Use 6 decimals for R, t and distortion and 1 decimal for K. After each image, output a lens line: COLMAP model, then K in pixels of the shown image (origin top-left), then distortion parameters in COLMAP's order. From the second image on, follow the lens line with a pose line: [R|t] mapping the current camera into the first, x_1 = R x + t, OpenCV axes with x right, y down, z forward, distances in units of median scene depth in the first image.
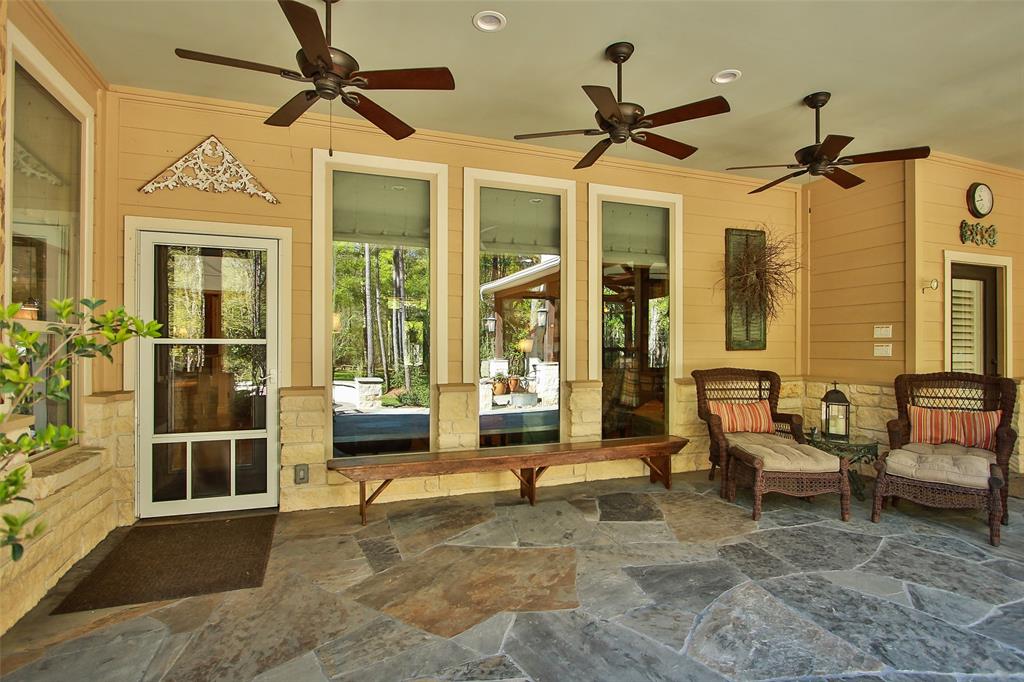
lens RADIAL K [[520.9, 0, 511.8], [0, 520.9, 346.1], [0, 0, 1]] dist [-0.016263, 0.001131]
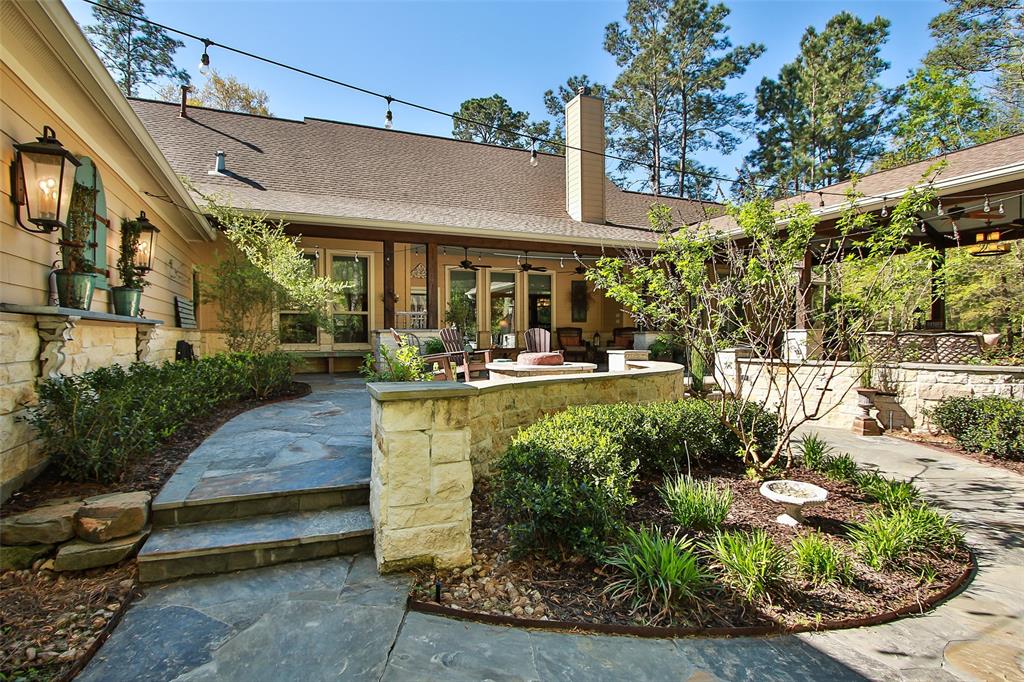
lens RADIAL K [[520.9, 0, 511.0], [0, 520.9, 340.0], [0, 0, 1]] dist [-0.016263, 0.001131]
pose [[0.998669, -0.006531, 0.051164, -0.094313], [0.006178, 0.999956, 0.007052, 0.095735], [-0.051208, -0.006726, 0.998665, -2.129812]]
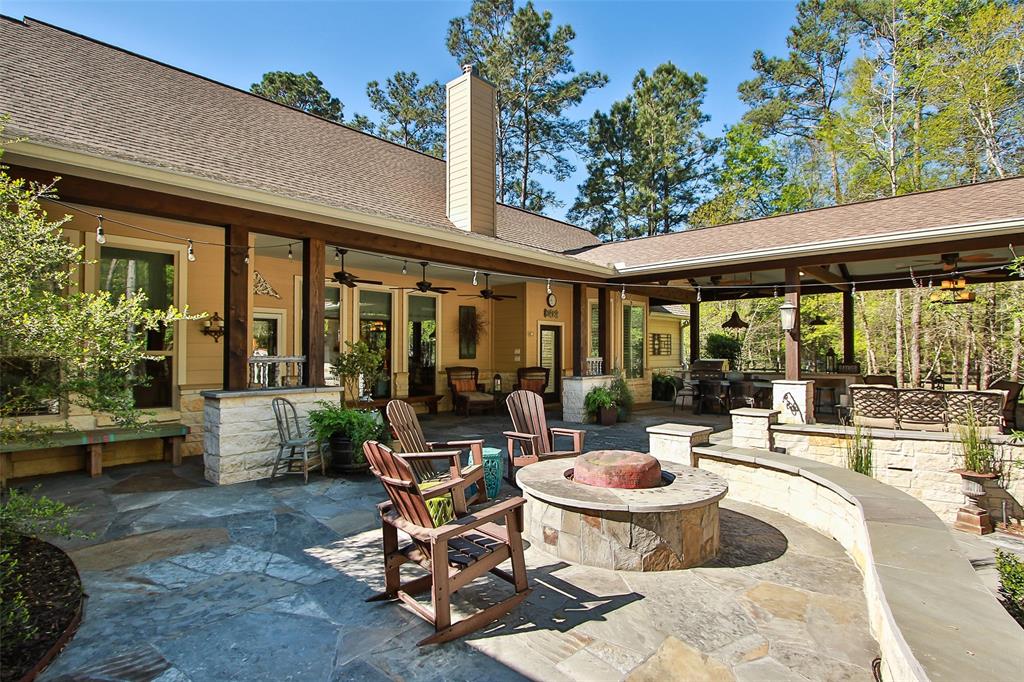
lens RADIAL K [[520.9, 0, 512.7], [0, 520.9, 342.9], [0, 0, 1]] dist [-0.016263, 0.001131]
pose [[0.893138, 0.007604, 0.449719, -0.451250], [0.001773, 0.999790, -0.020426, -0.017022], [-0.449780, 0.019040, 0.892936, -1.272058]]
